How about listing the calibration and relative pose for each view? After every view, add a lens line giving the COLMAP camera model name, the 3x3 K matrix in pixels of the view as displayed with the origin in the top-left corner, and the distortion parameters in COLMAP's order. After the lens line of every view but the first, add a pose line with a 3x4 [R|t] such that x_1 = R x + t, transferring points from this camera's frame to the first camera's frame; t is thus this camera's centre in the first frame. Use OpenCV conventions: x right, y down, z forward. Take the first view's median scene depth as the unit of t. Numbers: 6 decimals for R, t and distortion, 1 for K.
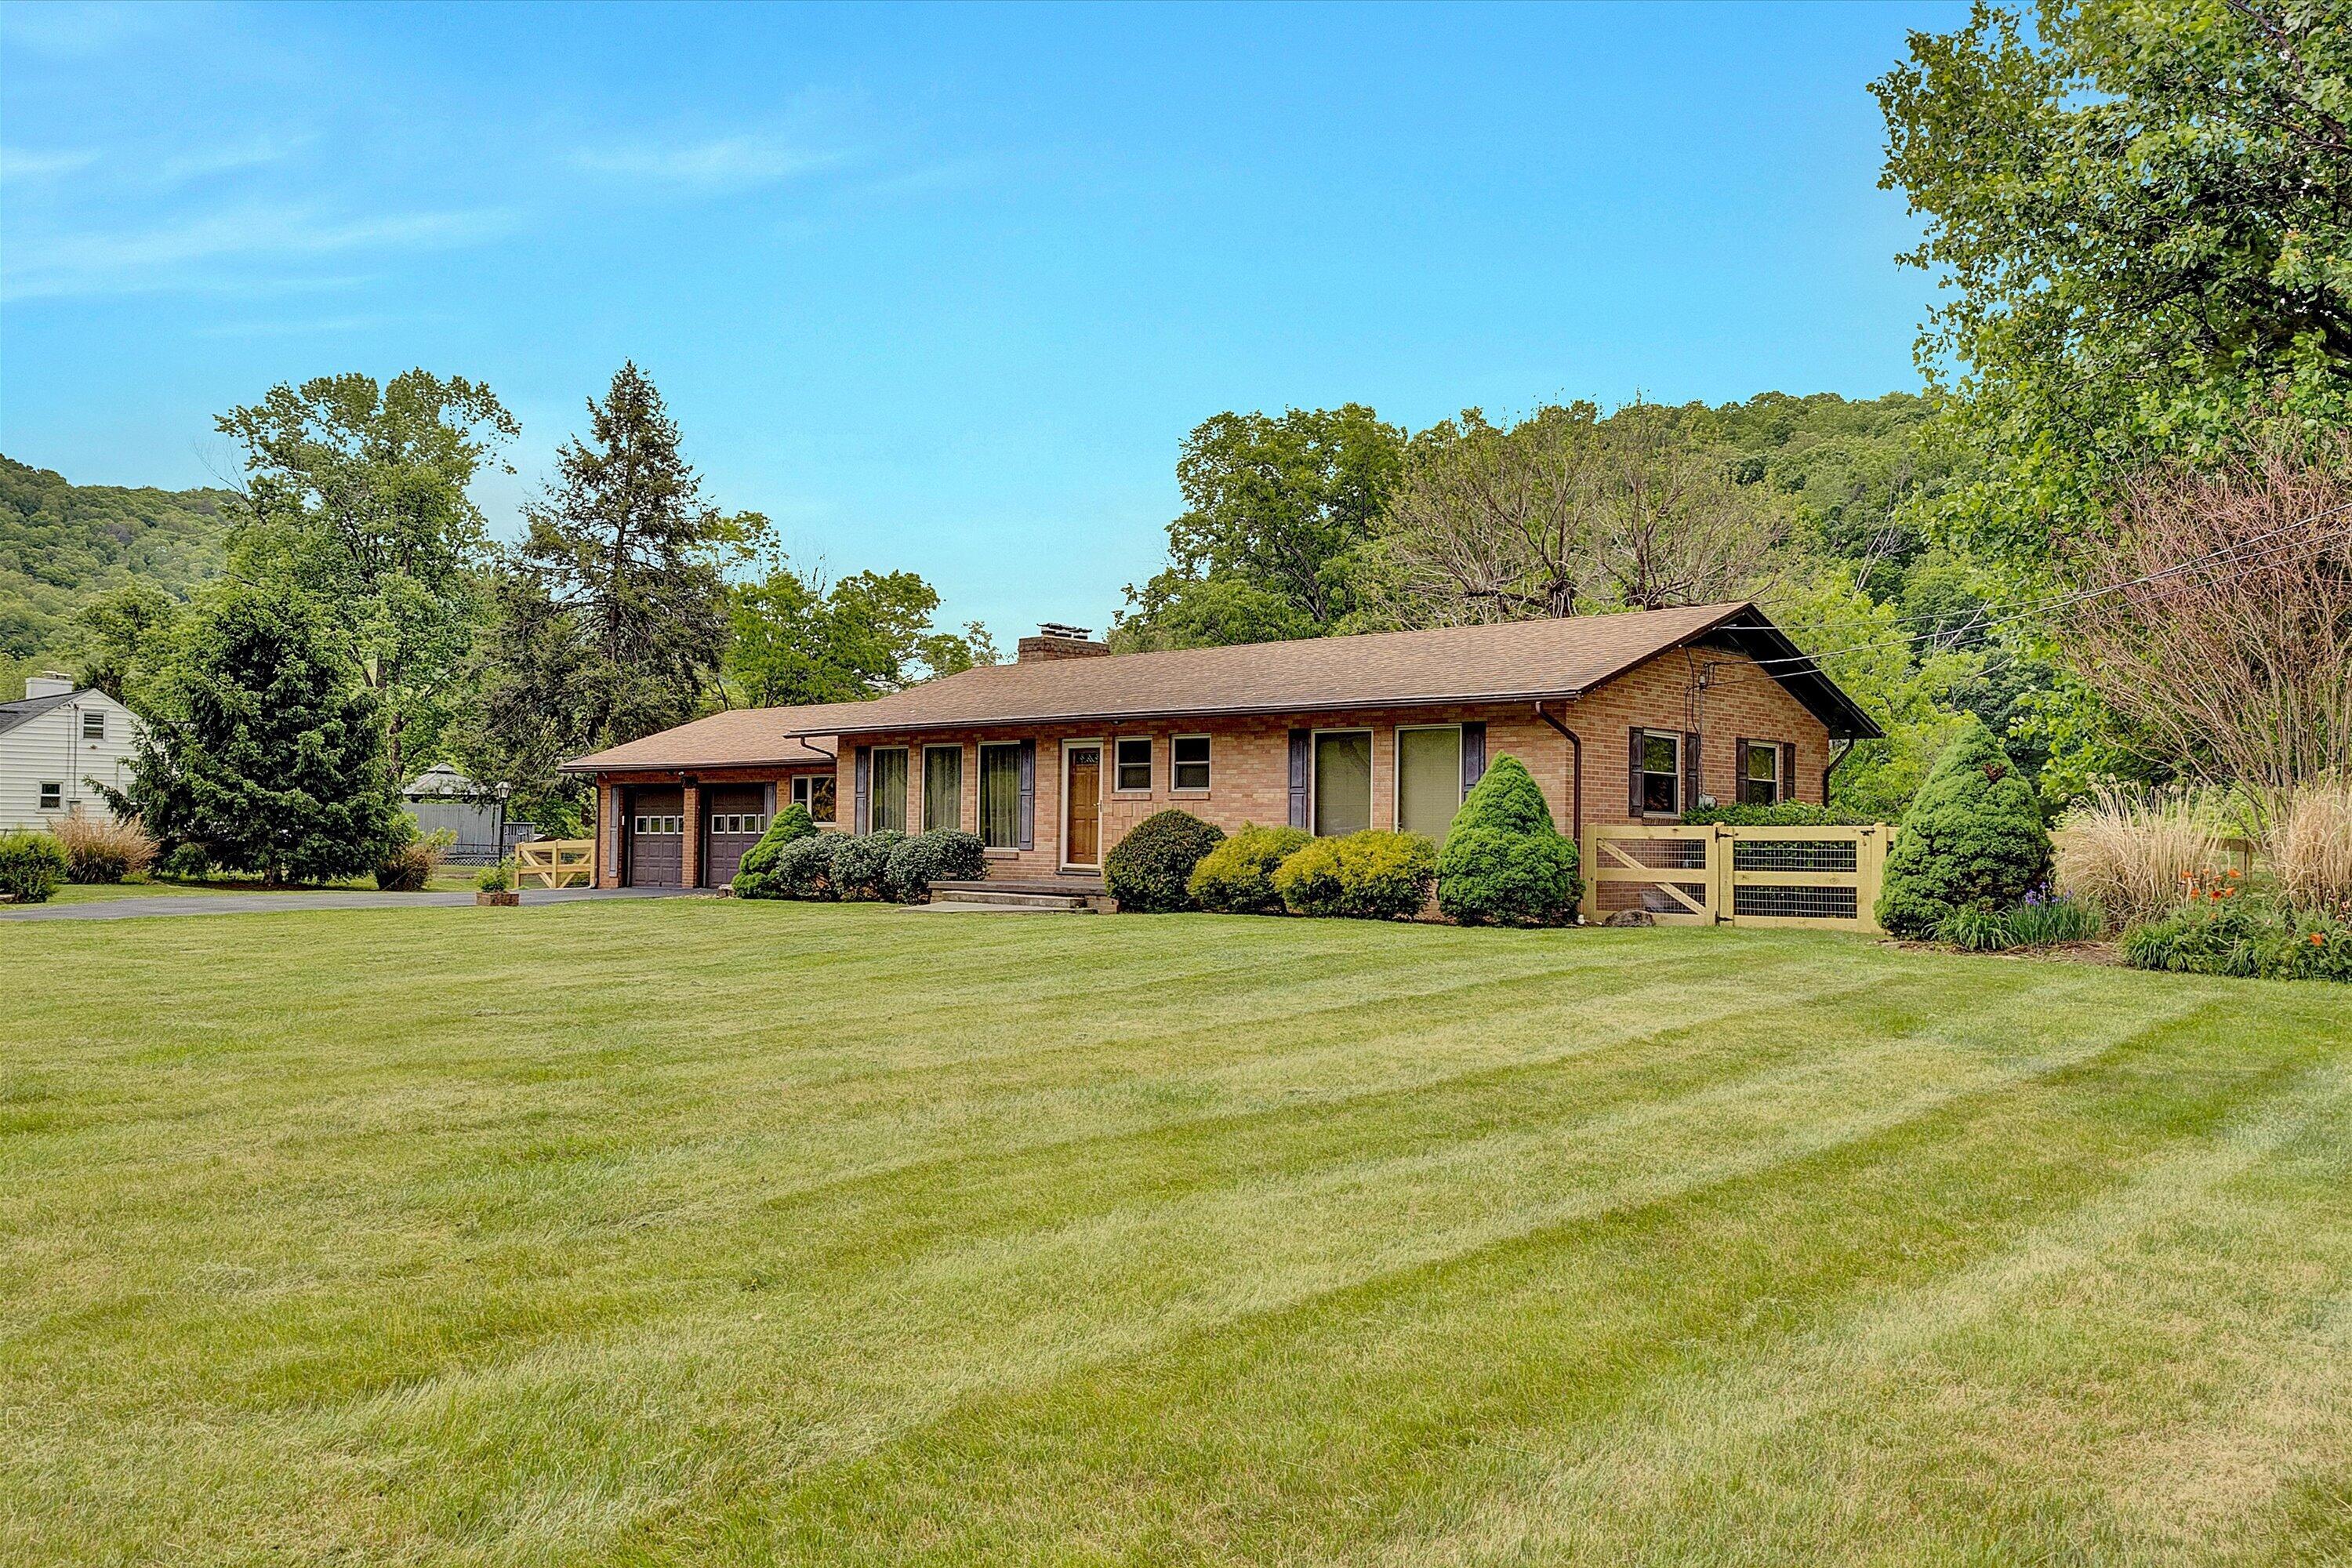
lens RADIAL K [[1835.5, 0, 1160.0], [0, 1835.5, 786.2], [0, 0, 1]] dist [0.014294, -0.004624]
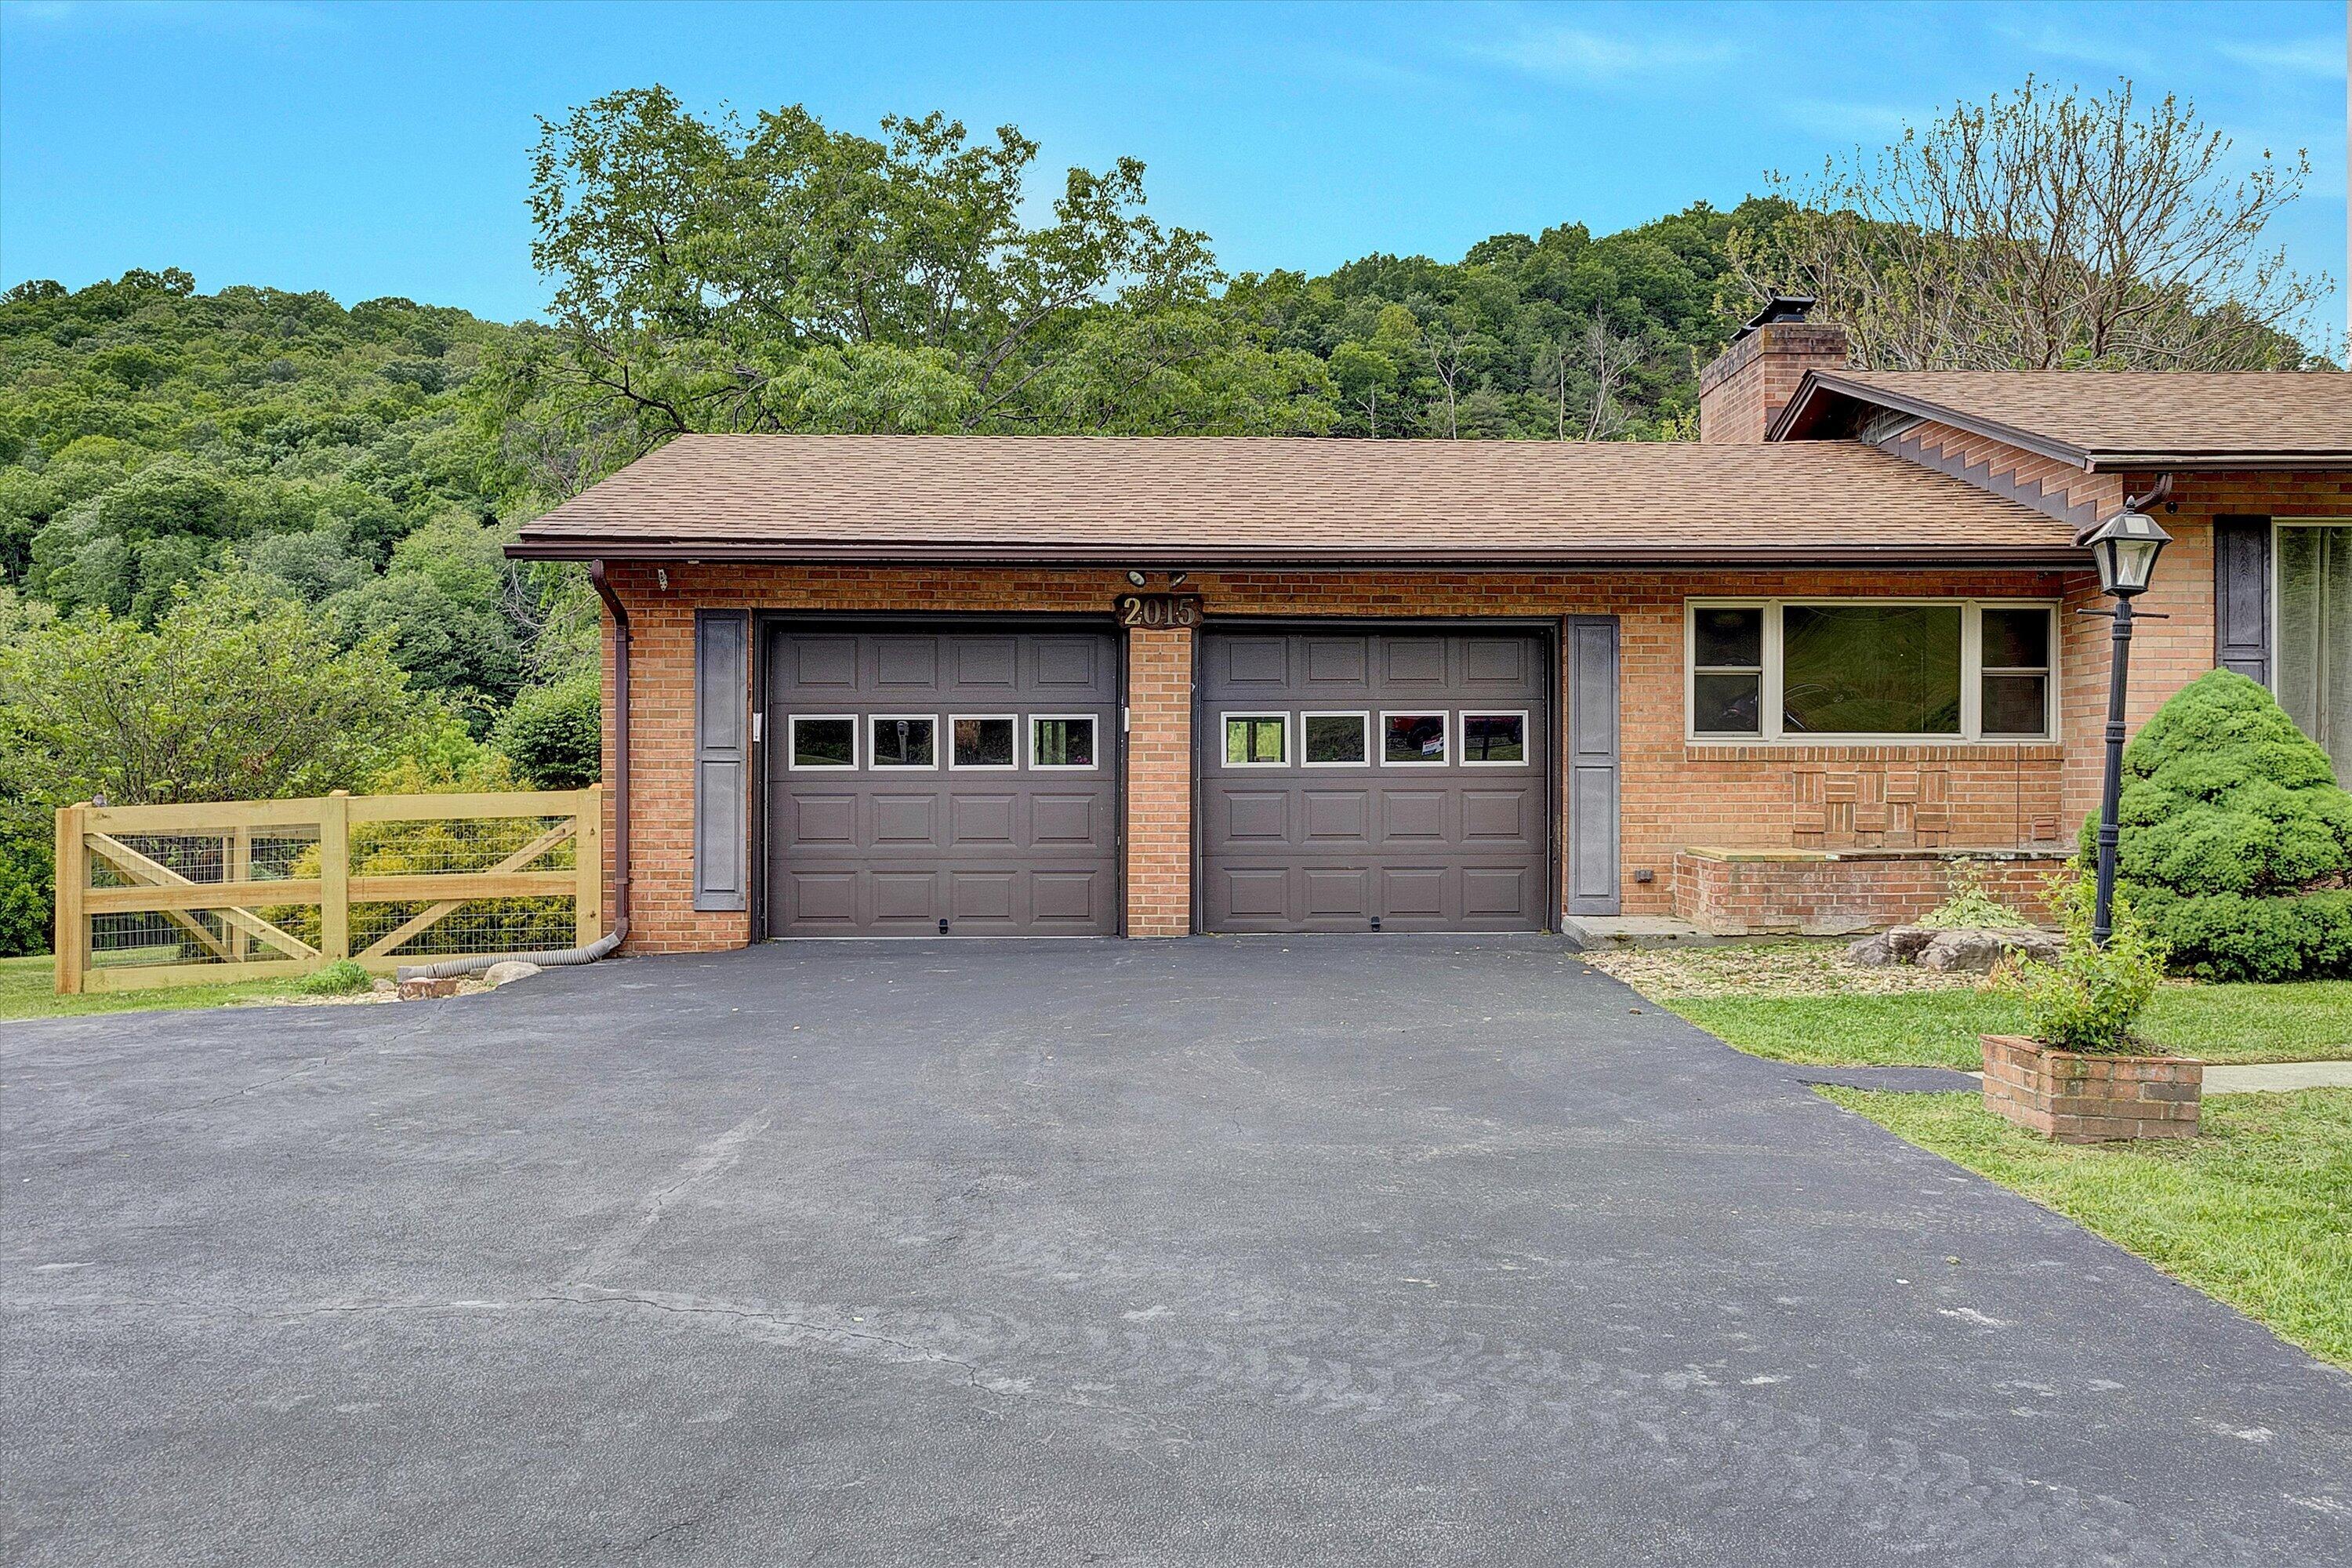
lens RADIAL K [[1824.8, 0, 1174.7], [0, 1824.8, 781.0], [0, 0, 1]] dist [0.024072, -0.032997]
pose [[0.721108, -0.006233, 0.692794, -0.620573], [-0.013167, 0.999656, 0.022699, 0.027105], [-0.692697, -0.025491, 0.720778, 0.997063]]
